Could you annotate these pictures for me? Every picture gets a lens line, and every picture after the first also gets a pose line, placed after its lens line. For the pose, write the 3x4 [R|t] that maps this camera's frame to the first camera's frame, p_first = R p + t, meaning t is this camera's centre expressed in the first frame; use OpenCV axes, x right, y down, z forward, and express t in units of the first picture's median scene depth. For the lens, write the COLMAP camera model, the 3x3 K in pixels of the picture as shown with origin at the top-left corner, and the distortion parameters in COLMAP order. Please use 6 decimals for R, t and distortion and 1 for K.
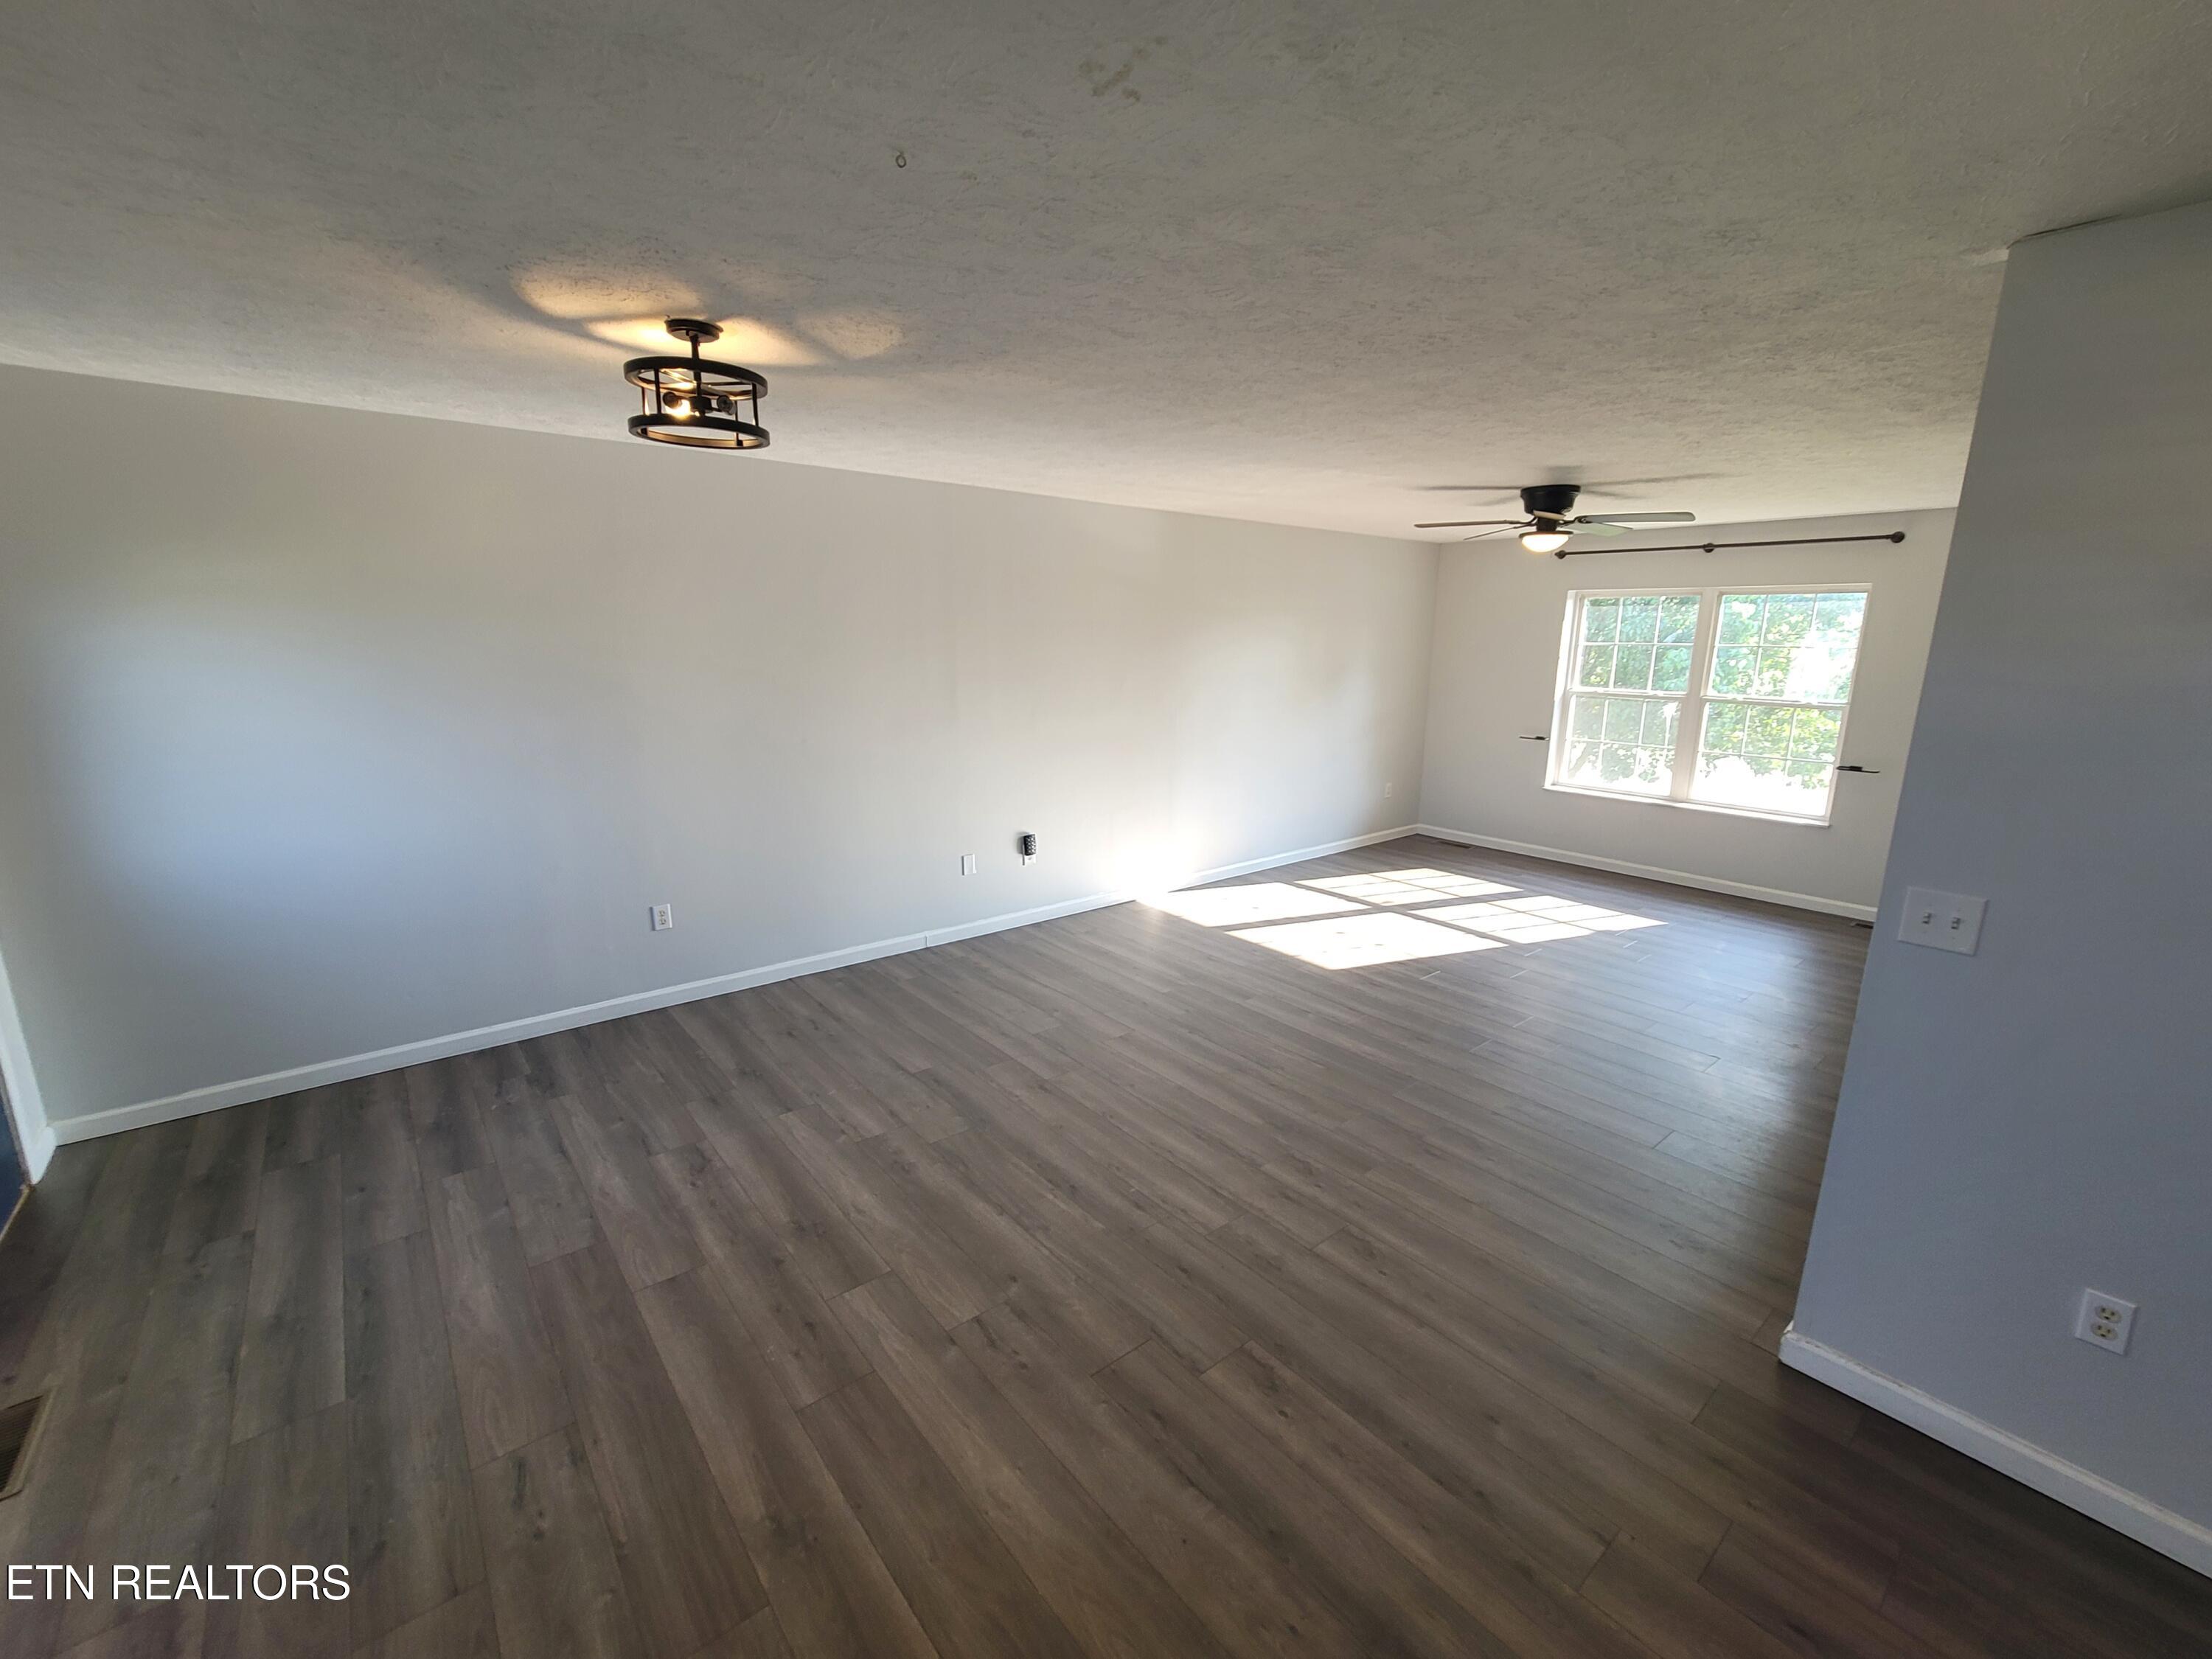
lens RADIAL K [[920.0, 0, 1109.2], [0, 920.0, 831.7], [0, 0, 1]] dist [0.000001, 0.000058]
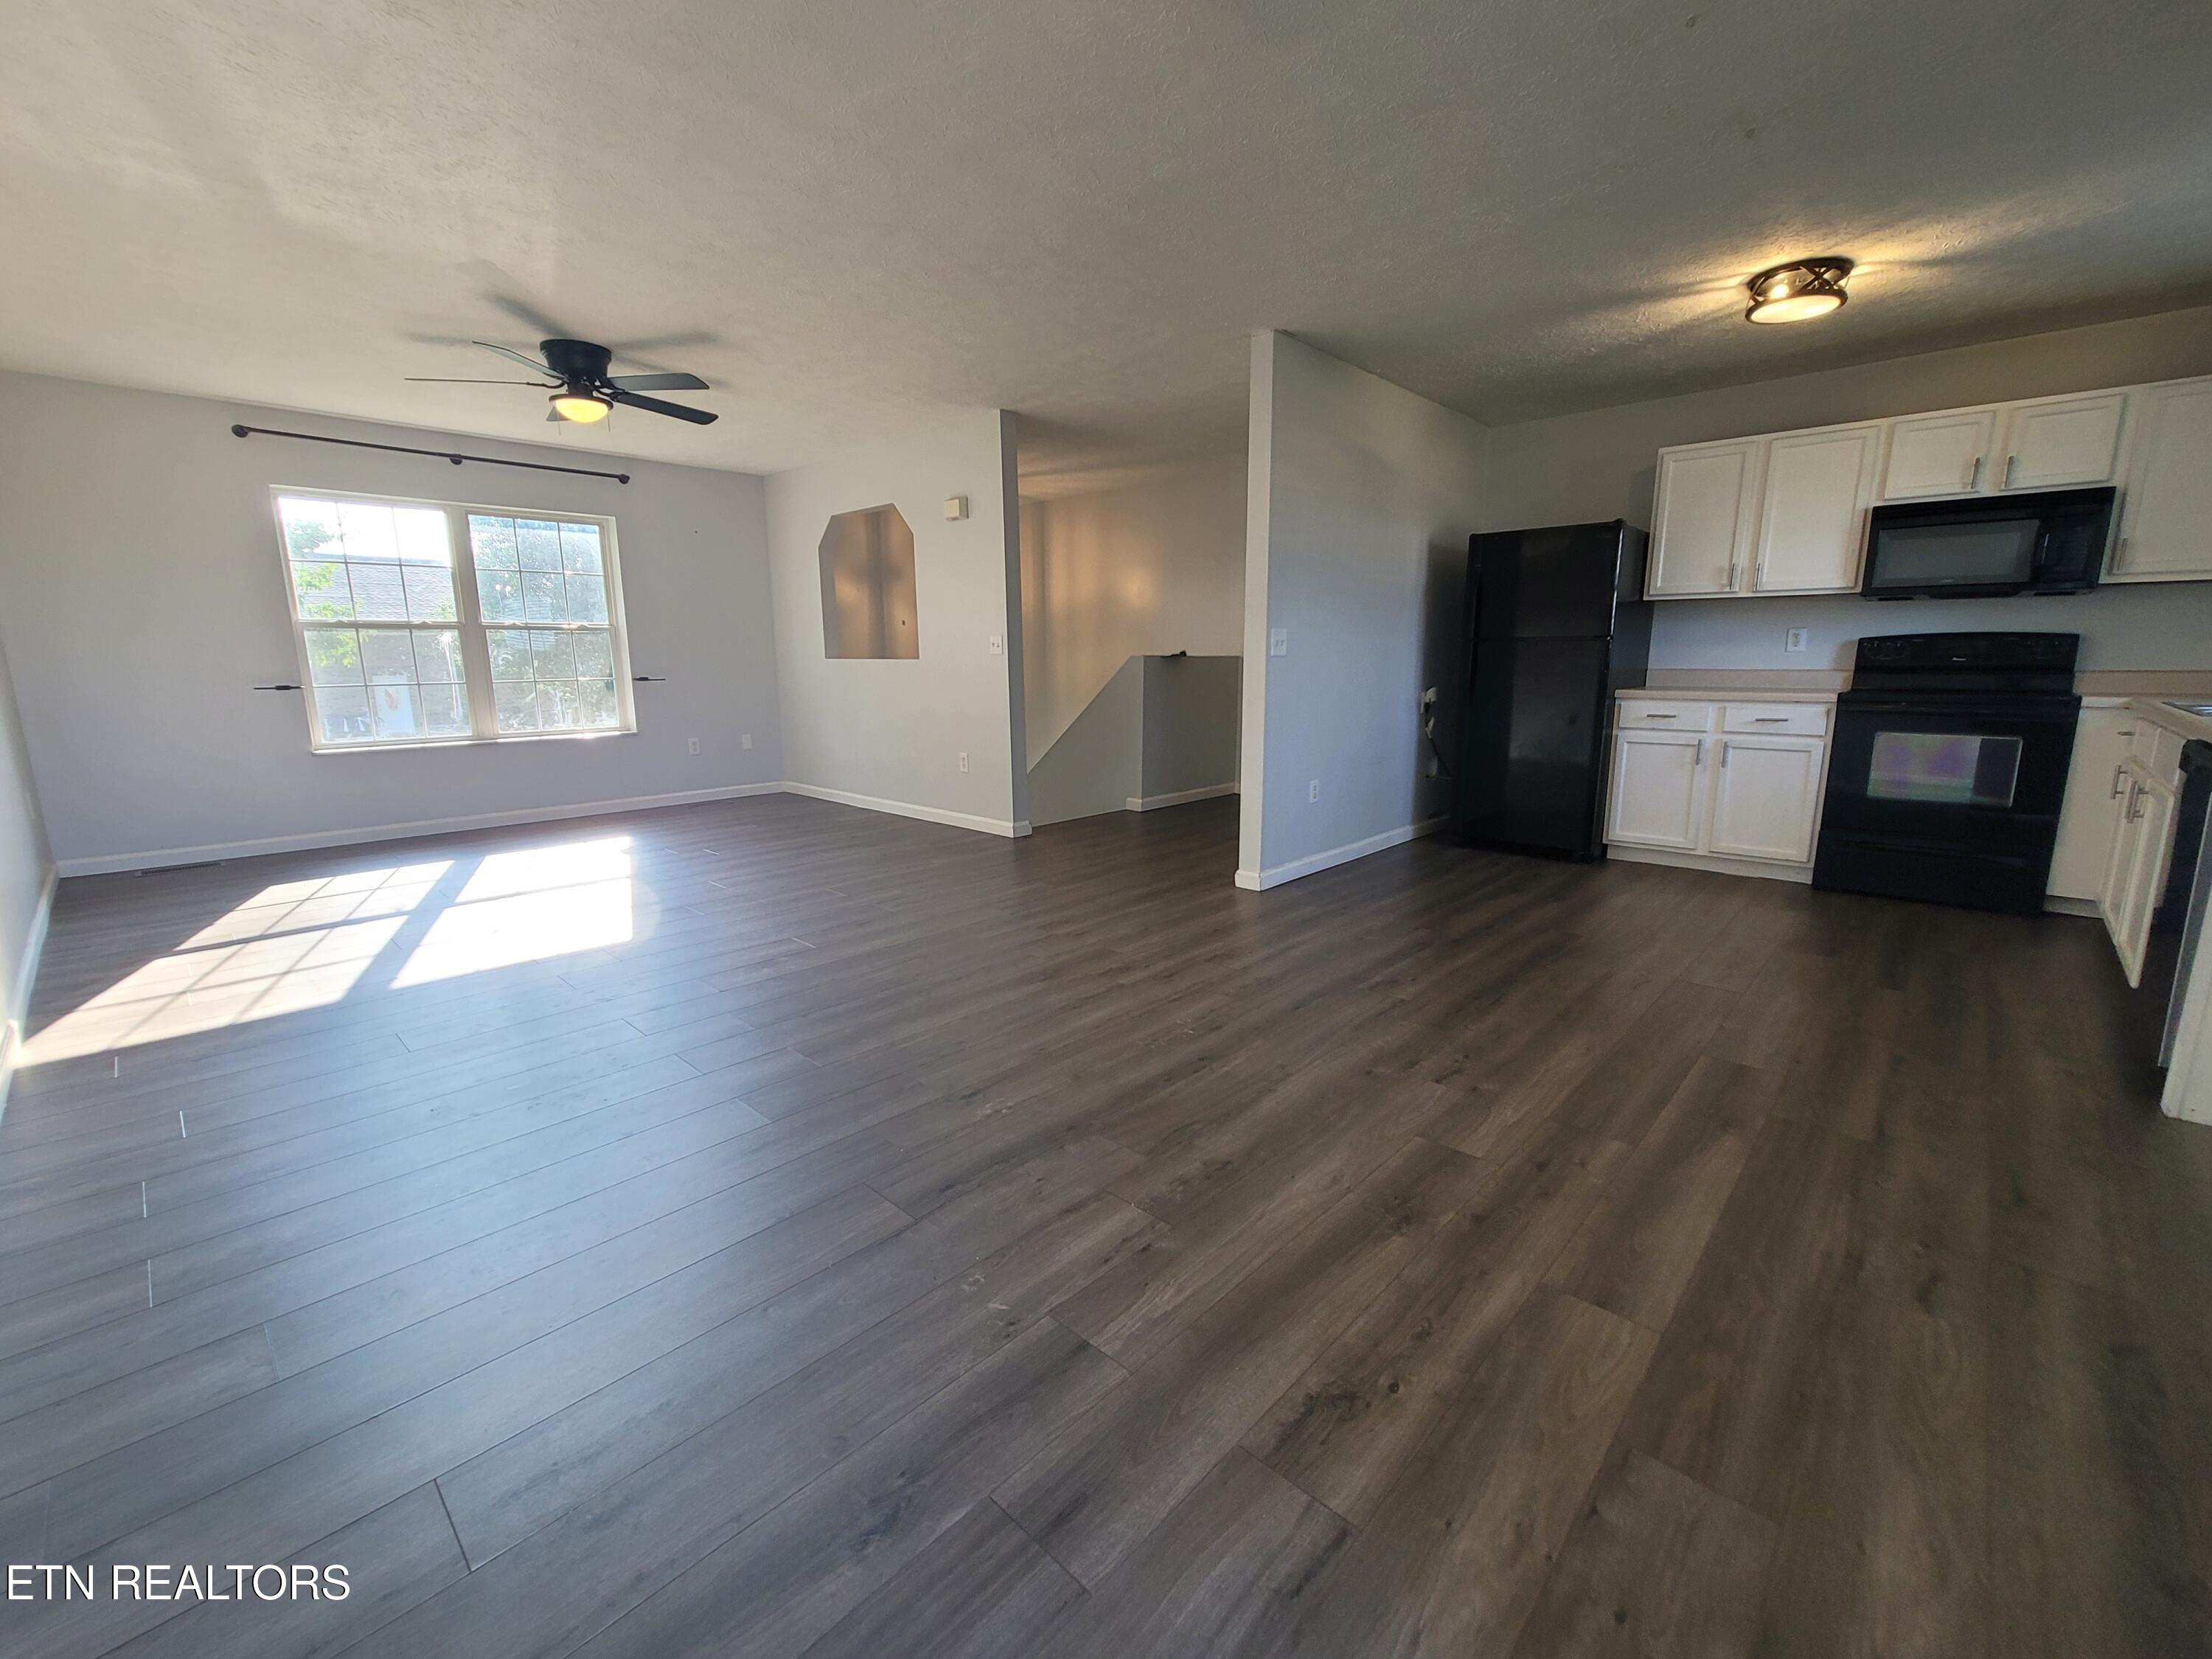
lens RADIAL K [[918.1, 0, 1101.5], [0, 918.1, 830.7], [0, 0, 1]] dist [0.002534, -0.000170]
pose [[-0.120961, -0.199263, 0.972452, -0.843411], [0.216652, 0.950728, 0.221760, -0.036686], [-0.968726, 0.237508, -0.071830, 1.111106]]
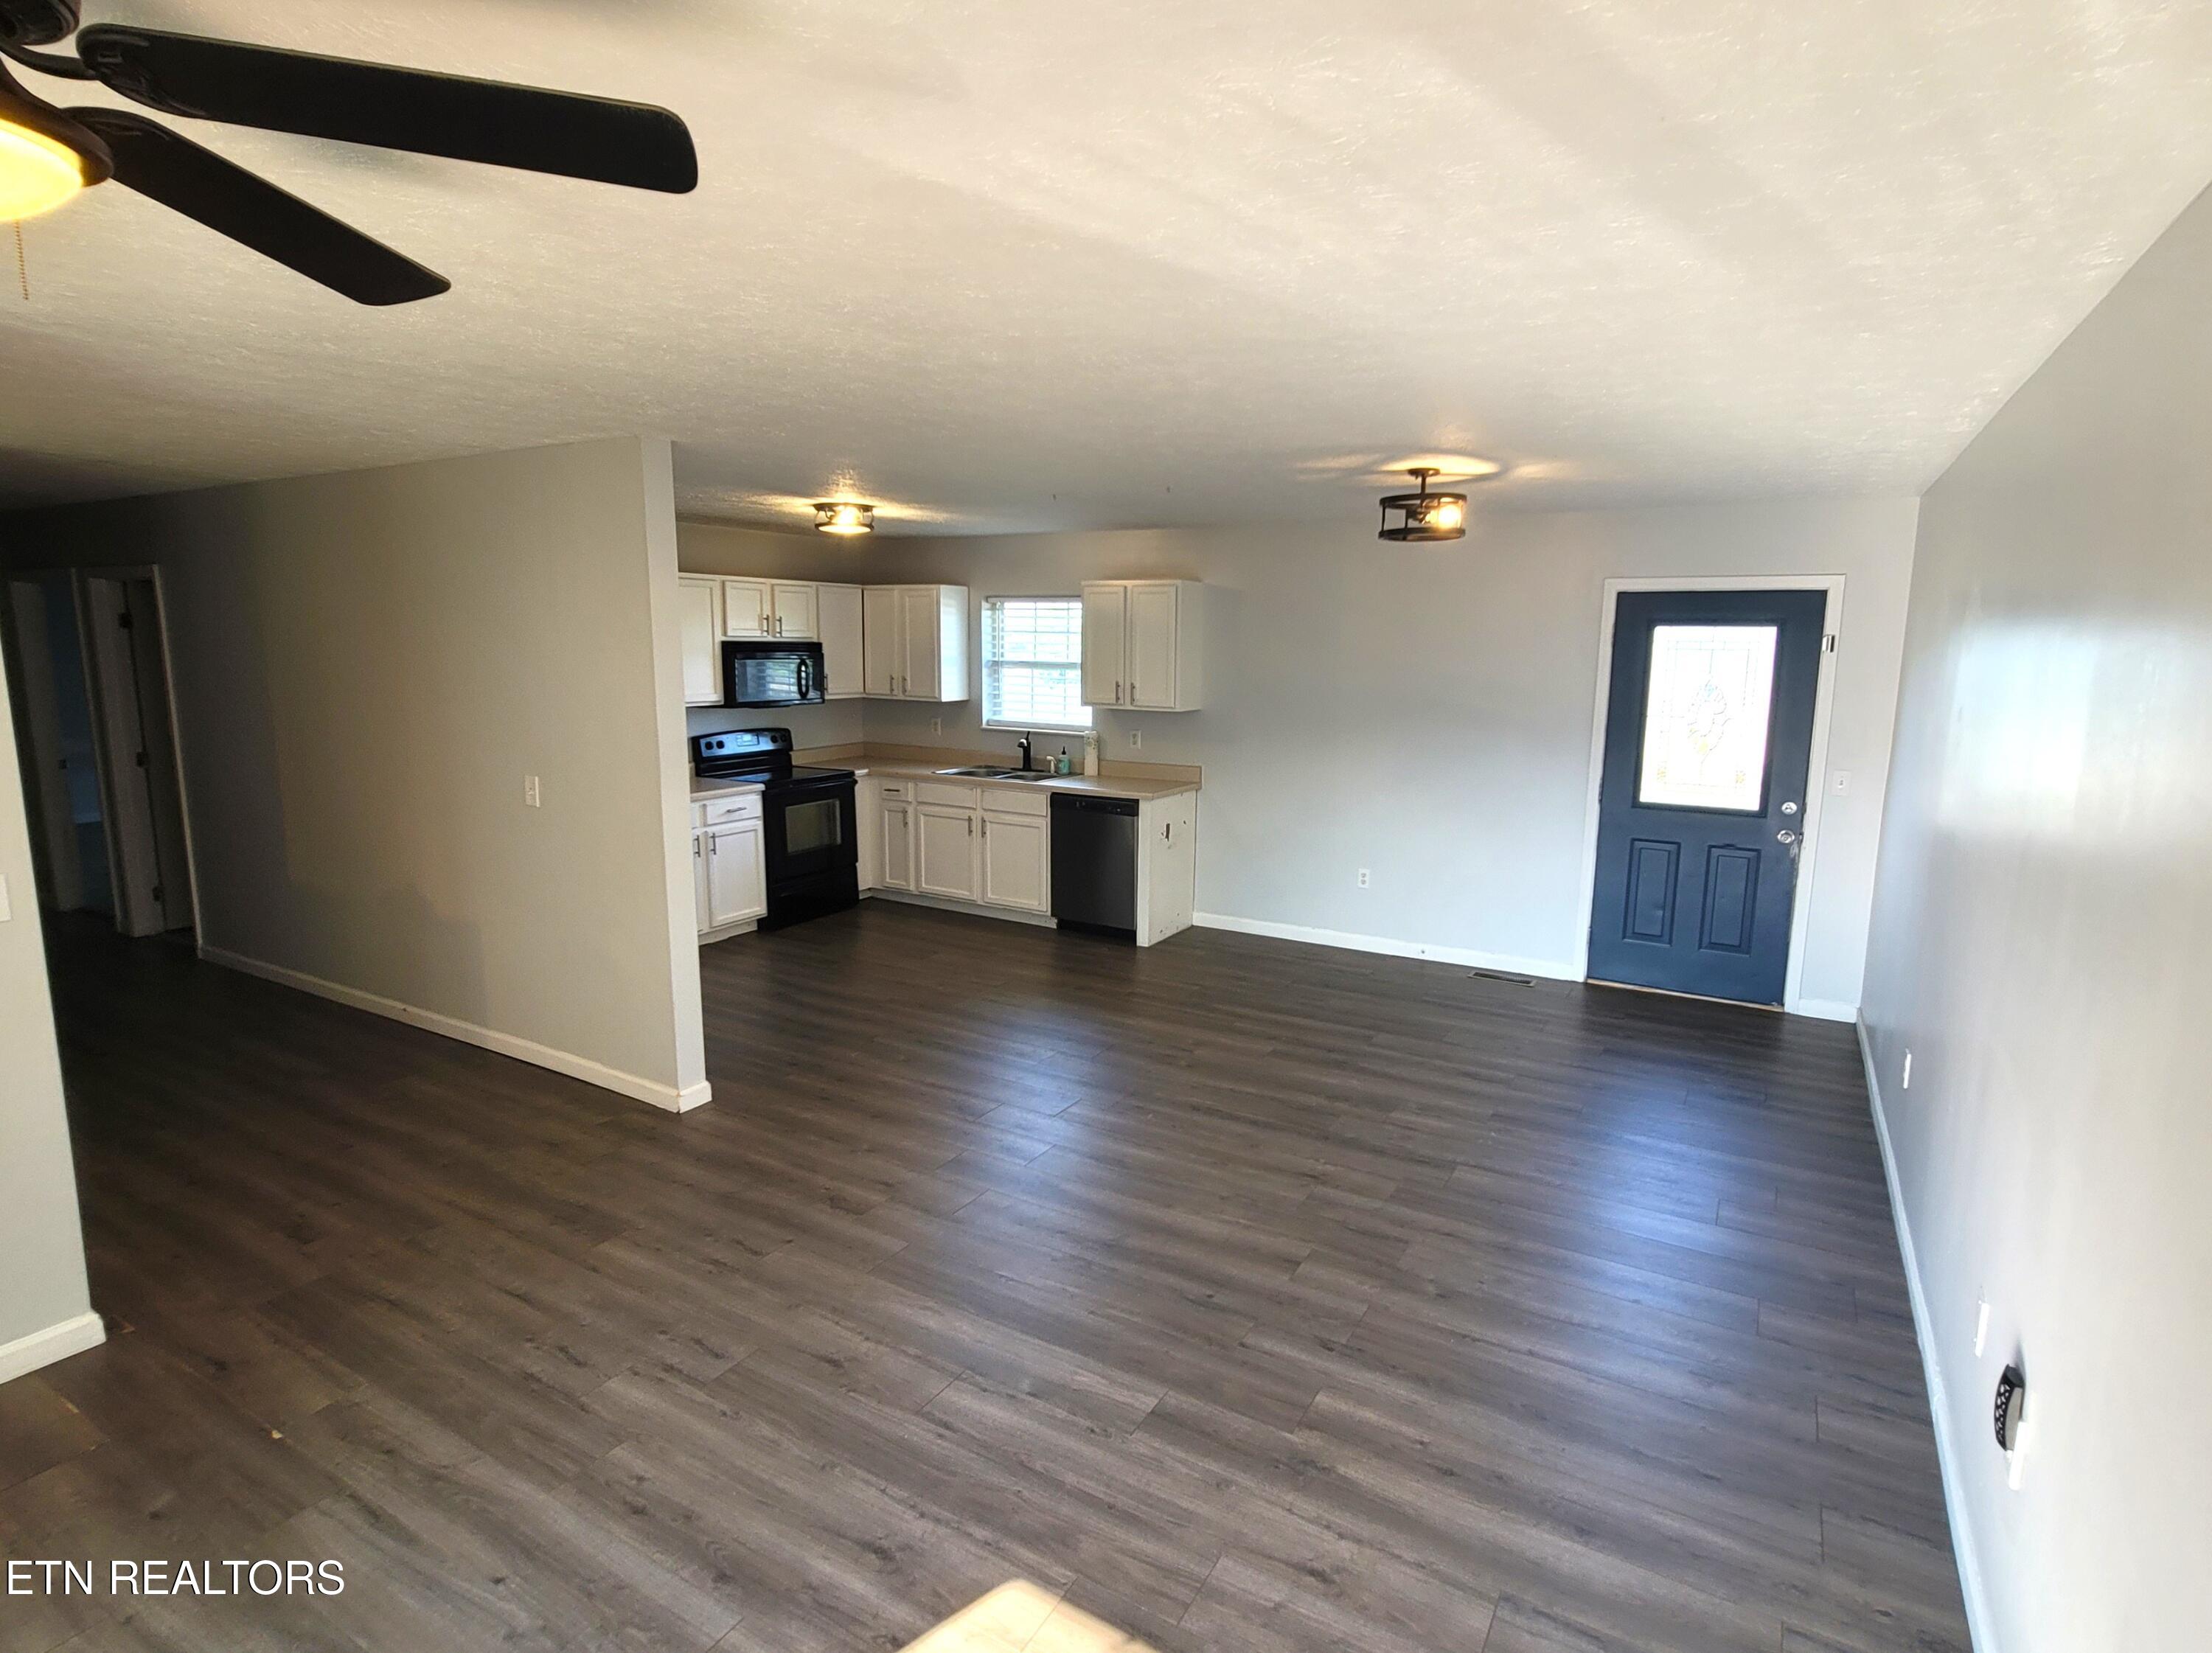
lens RADIAL K [[1127.4, 0, 1135.5], [0, 1127.4, 814.8], [0, 0, 1]] dist [0.001324, 0.000092]
pose [[-0.936207, 0.029585, -0.350201, 0.550485], [-0.098578, 0.934343, 0.342468, -0.482375], [0.337340, 0.355144, -0.871823, 2.146626]]
